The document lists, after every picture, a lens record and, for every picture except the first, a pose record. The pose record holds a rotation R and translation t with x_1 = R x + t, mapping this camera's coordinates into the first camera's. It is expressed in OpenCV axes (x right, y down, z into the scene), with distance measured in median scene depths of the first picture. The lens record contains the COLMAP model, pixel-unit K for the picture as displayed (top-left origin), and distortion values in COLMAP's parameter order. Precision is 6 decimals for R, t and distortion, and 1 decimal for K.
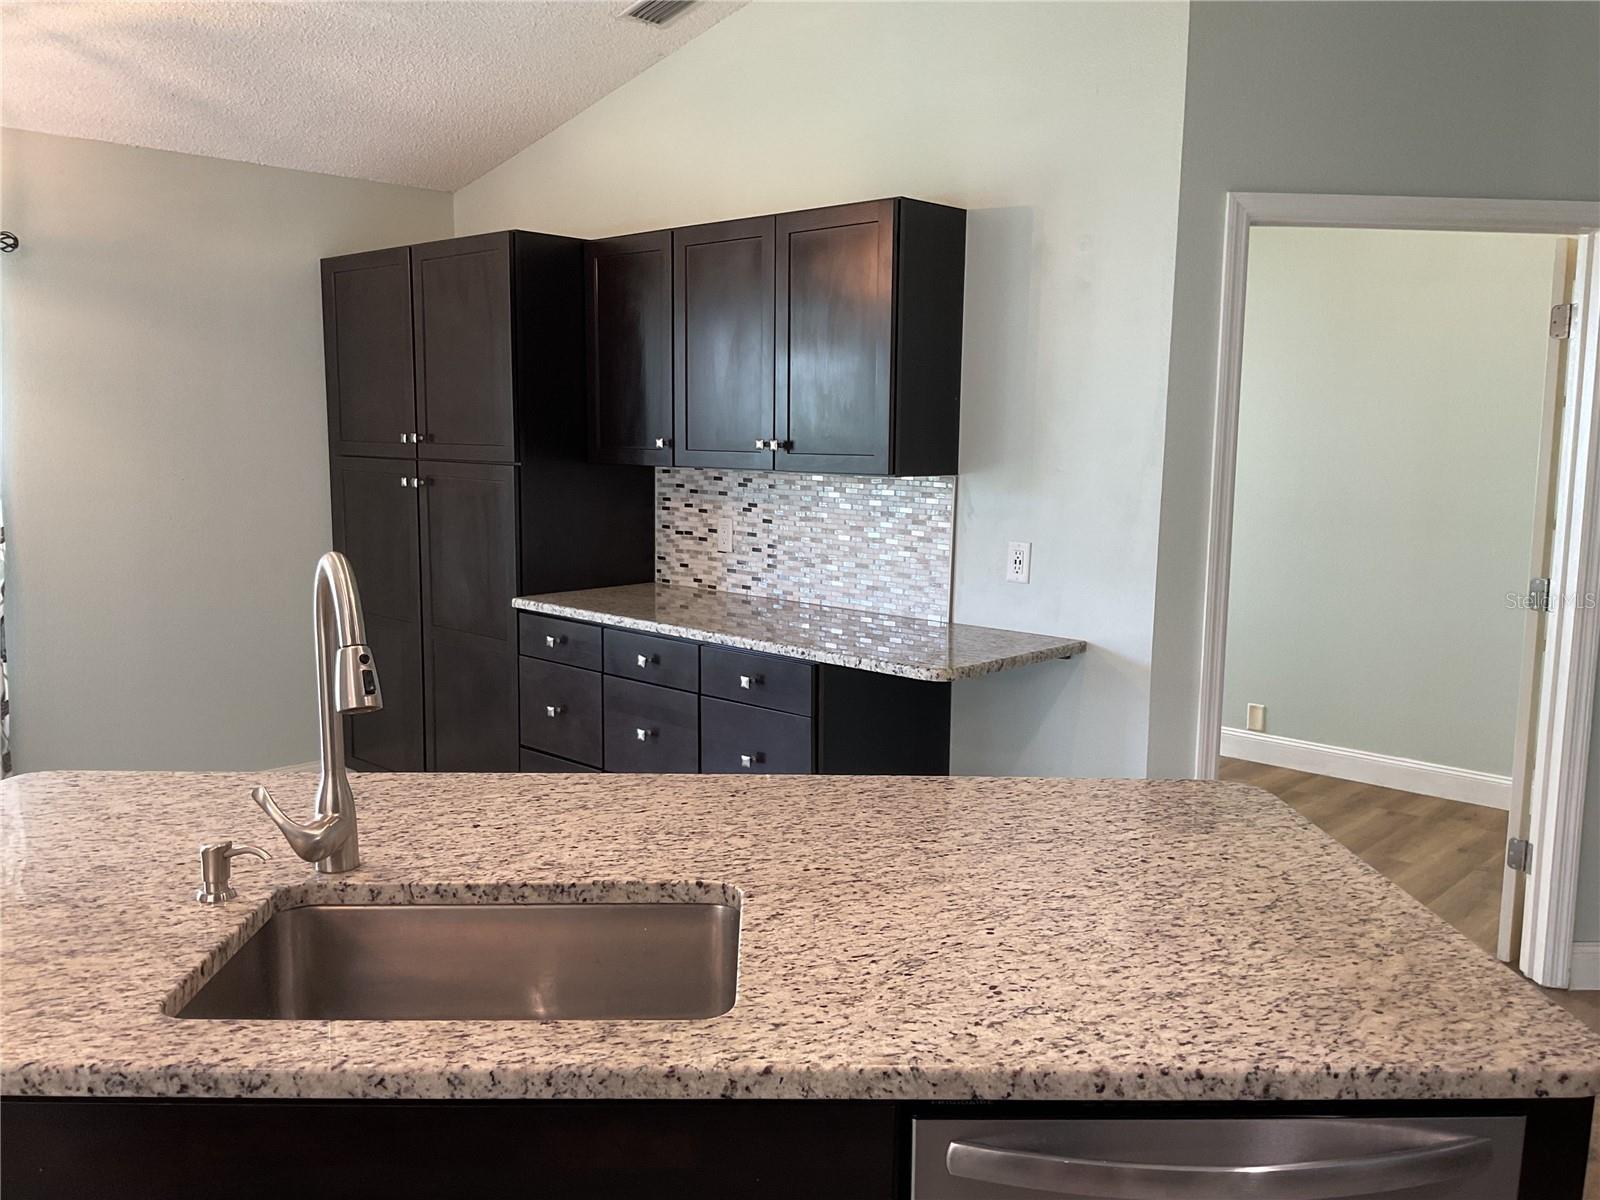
lens RADIAL K [[1314.3, 0, 793.9], [0, 1314.3, 606.2], [0, 0, 1]] dist [0.092786, -0.184857]
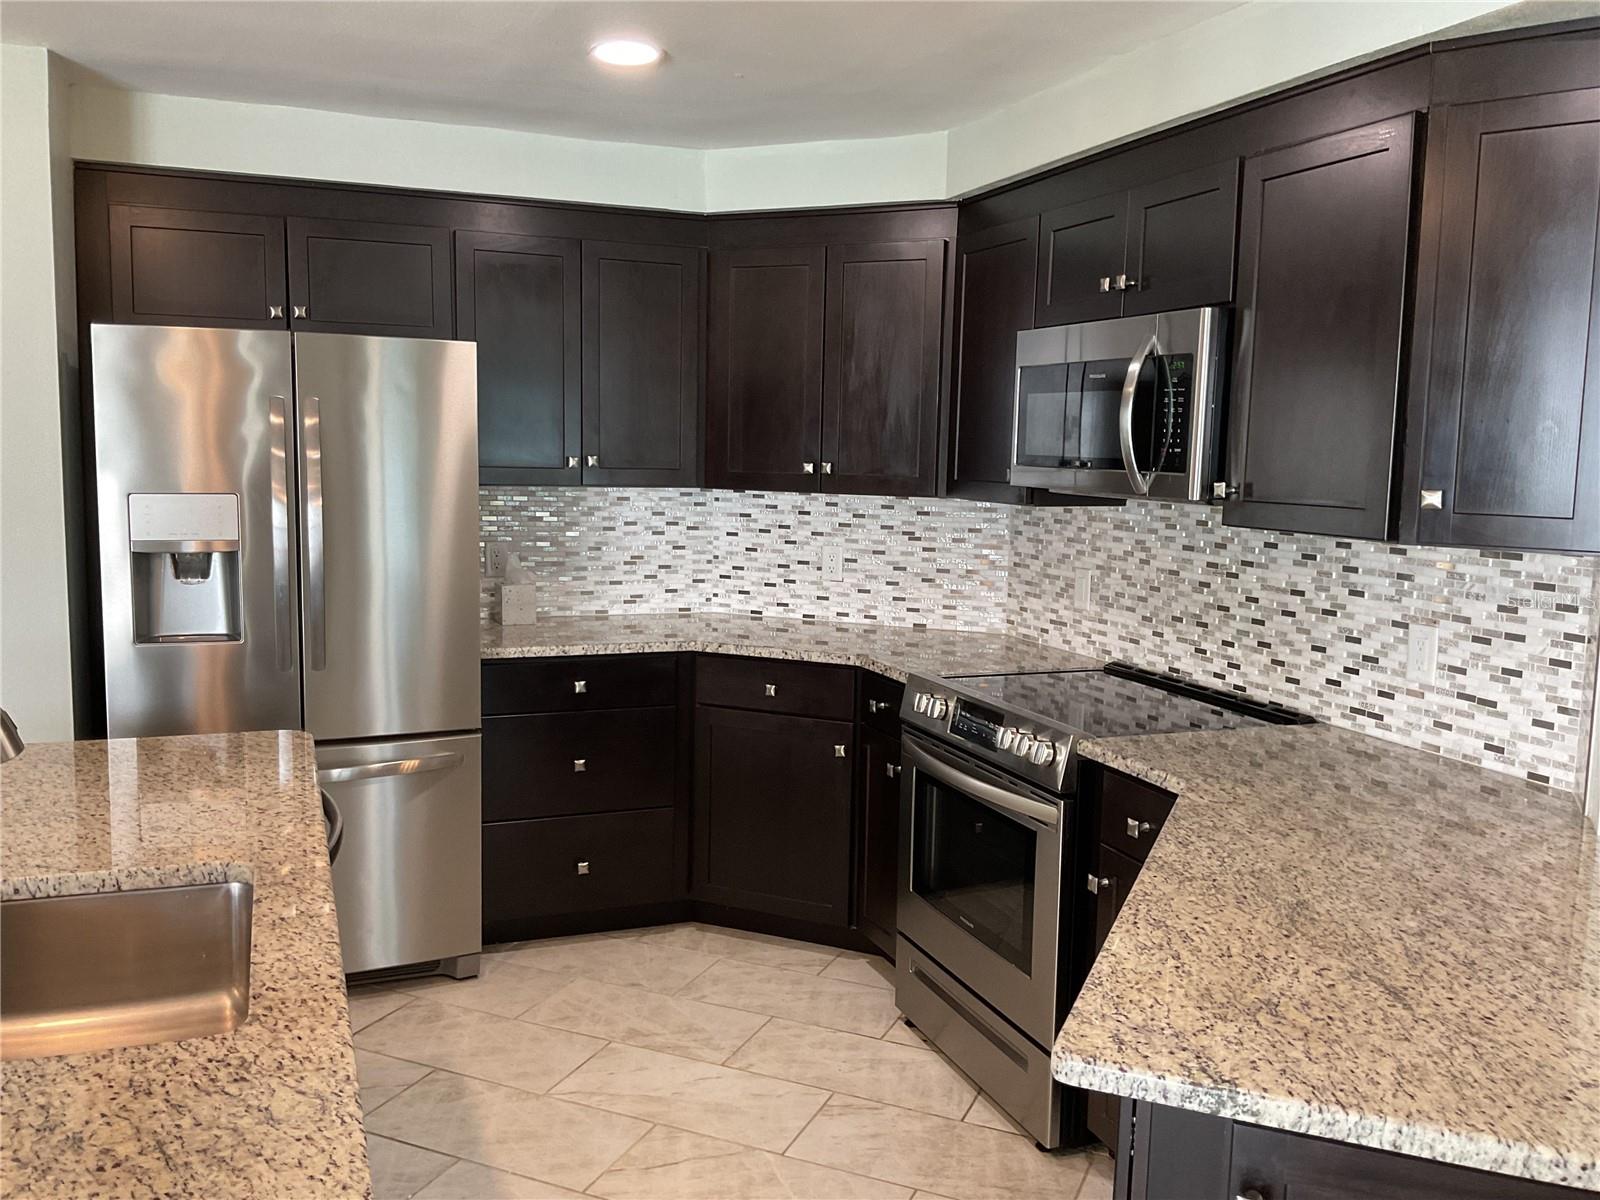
lens RADIAL K [[1314.3, 0, 779.5], [0, 1314.3, 601.0], [0, 0, 1]] dist [0.092786, -0.184857]
pose [[-0.330823, -0.130317, 0.934652, -0.583215], [0.111941, 0.978008, 0.175983, -0.054921], [-0.937030, 0.162845, -0.308960, 0.335526]]
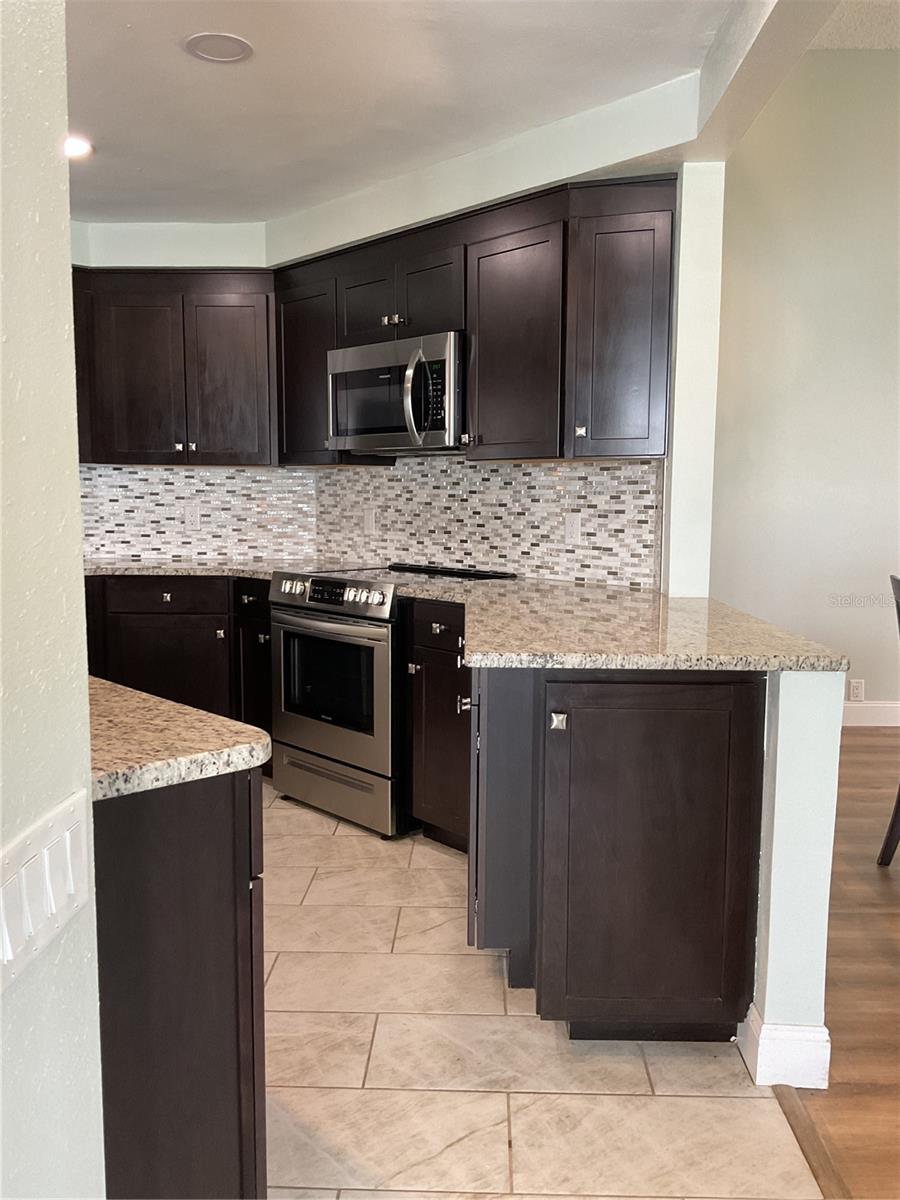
lens RADIAL K [[985.7, 0, 452.1], [0, 985.7, 610.9], [0, 0, 1]] dist [0.092786, -0.184857]
pose [[-0.665675, -0.100522, 0.739440, -0.685342], [0.094087, 0.971673, 0.216793, -0.001141], [-0.740287, 0.213885, -0.637361, 0.531242]]
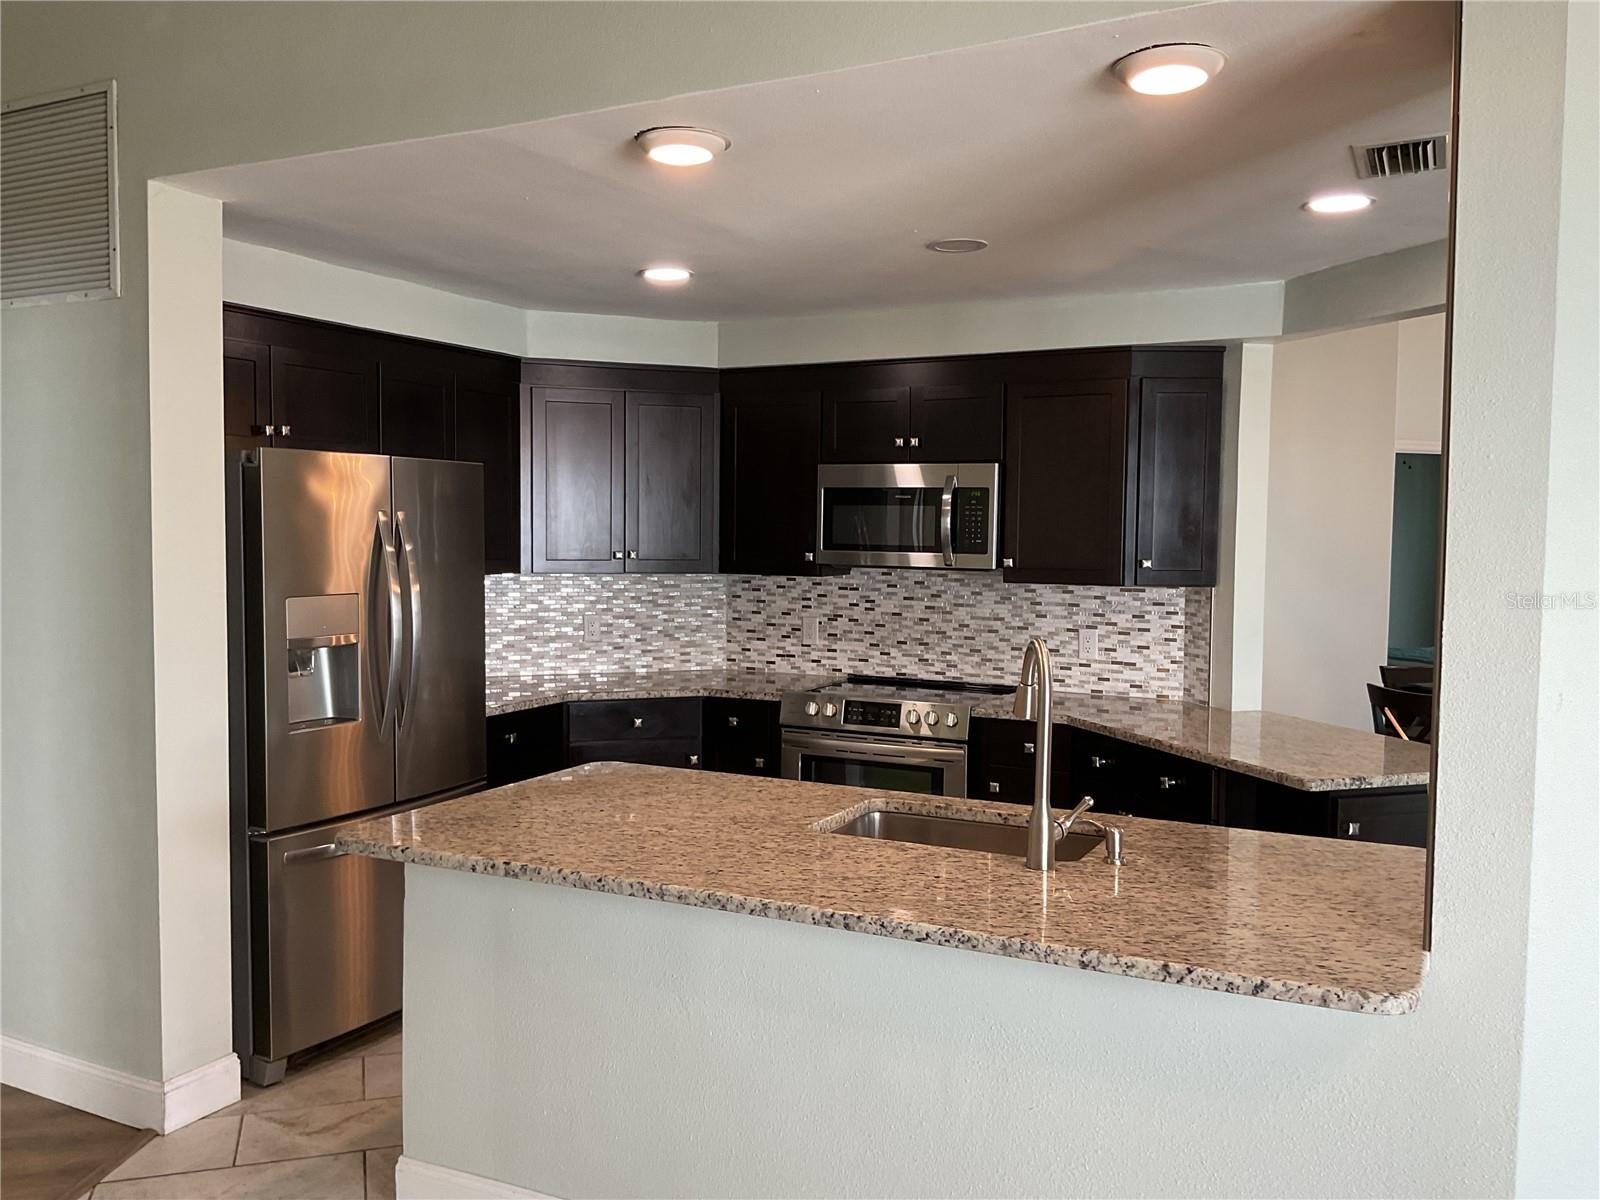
lens RADIAL K [[1314.3, 0, 776.9], [0, 1314.3, 598.8], [0, 0, 1]] dist [0.092786, -0.184857]
pose [[-0.875948, -0.044979, 0.480305, -0.391535], [0.051025, 0.981420, 0.184964, -0.188177], [-0.479700, 0.186526, -0.857377, 1.177714]]
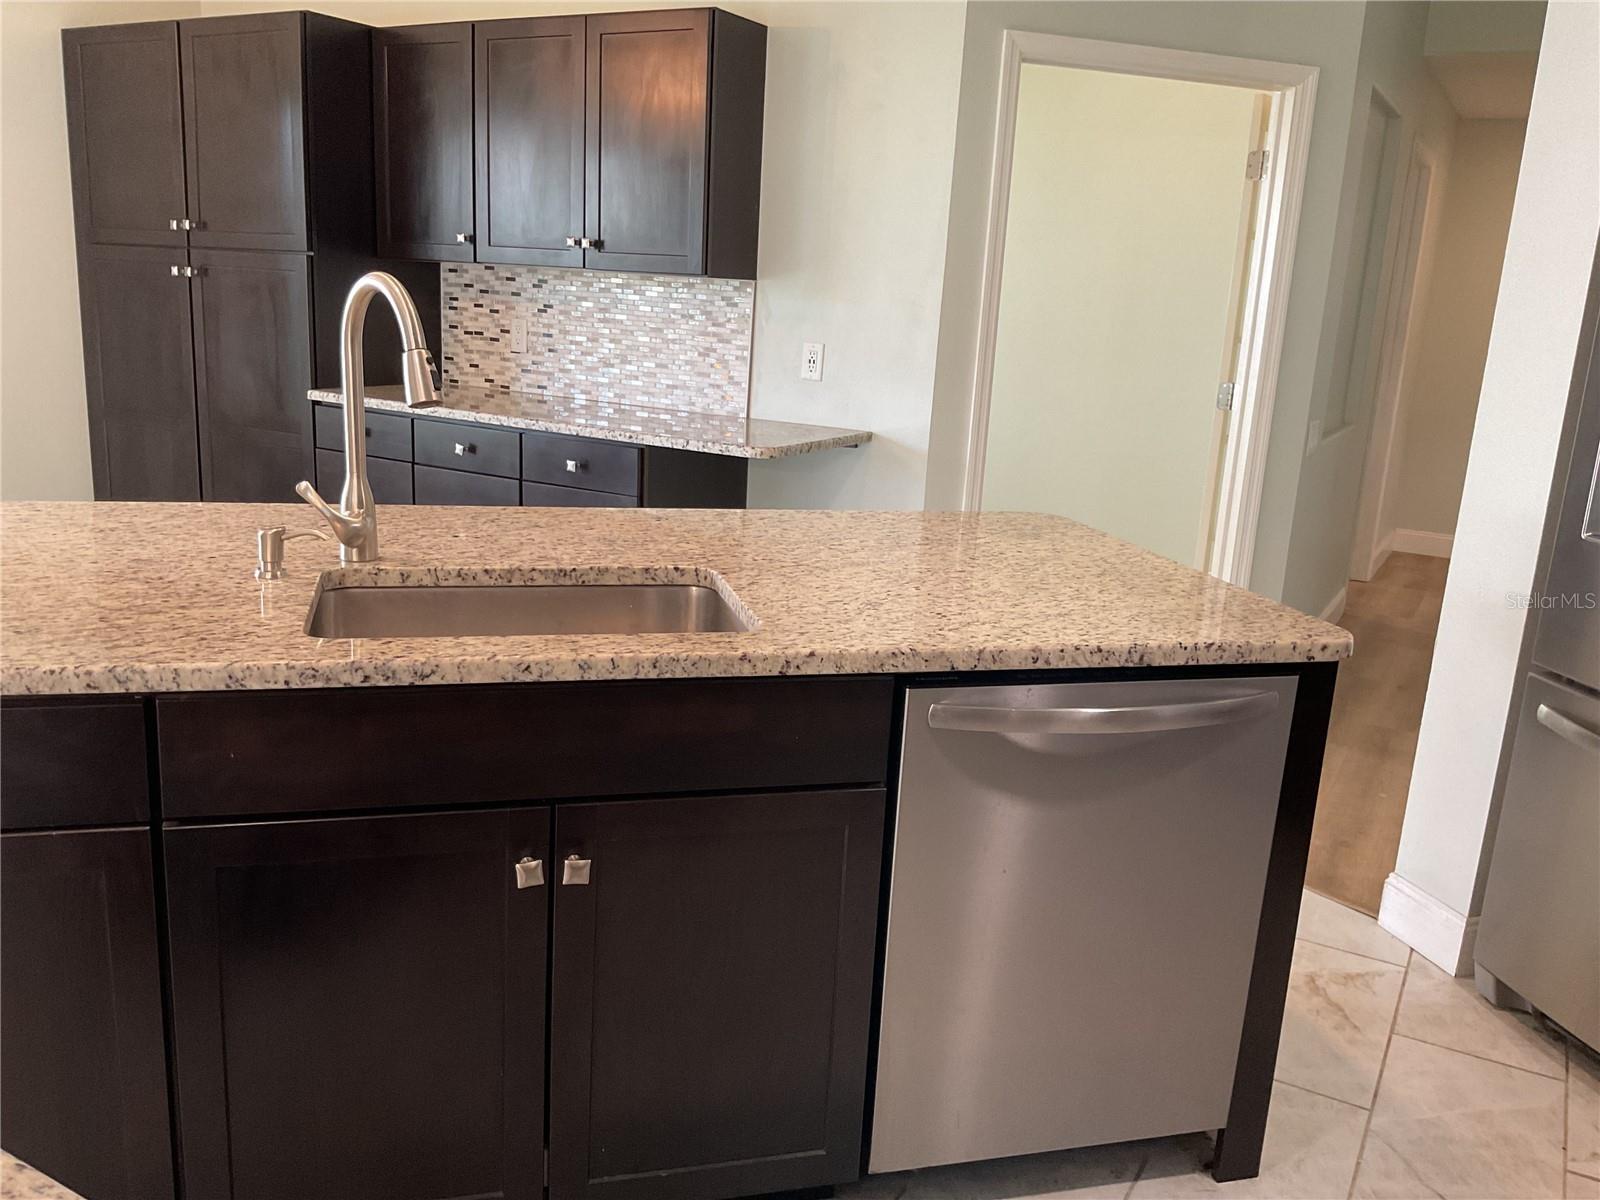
lens RADIAL K [[1314.3, 0, 794.8], [0, 1314.3, 610.3], [0, 0, 1]] dist [0.092786, -0.184857]
pose [[0.969582, -0.019364, 0.243998, -0.131649], [-0.008535, 0.993585, 0.112768, 0.054606], [-0.244617, -0.111421, 0.963197, -0.106972]]
